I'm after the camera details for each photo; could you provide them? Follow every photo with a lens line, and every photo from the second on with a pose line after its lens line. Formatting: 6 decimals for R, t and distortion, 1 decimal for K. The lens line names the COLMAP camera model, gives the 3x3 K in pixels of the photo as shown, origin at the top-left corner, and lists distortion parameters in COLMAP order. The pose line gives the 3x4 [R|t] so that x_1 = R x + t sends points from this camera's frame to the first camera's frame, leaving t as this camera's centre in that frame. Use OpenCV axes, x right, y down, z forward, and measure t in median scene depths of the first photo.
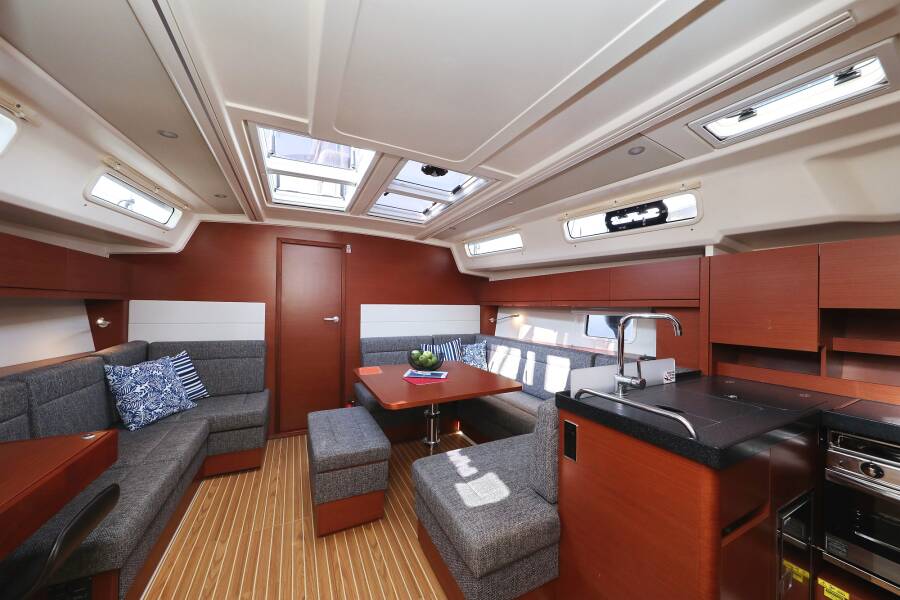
lens RADIAL K [[325.6, 0, 465.2], [0, 325.6, 308.9], [0, 0, 1]] dist [0.000539, -0.000266]
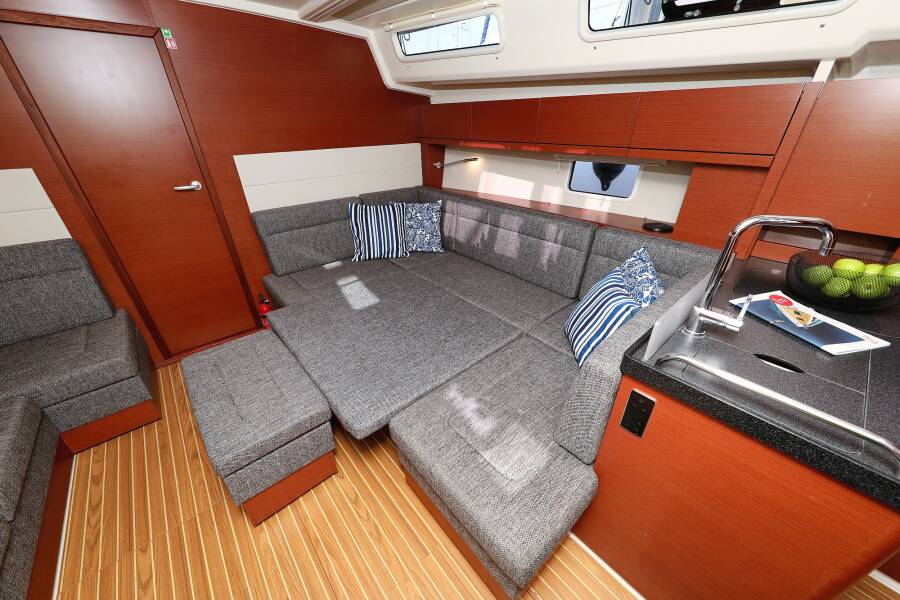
lens RADIAL K [[325.6, 0, 452.4], [0, 325.6, 297.5], [0, 0, 1]] dist [0.000539, -0.000266]
pose [[0.973299, -0.126135, 0.191779, -0.094707], [0.016711, 0.872207, 0.488851, -0.092932], [-0.228933, -0.472593, 0.851026, 0.343986]]
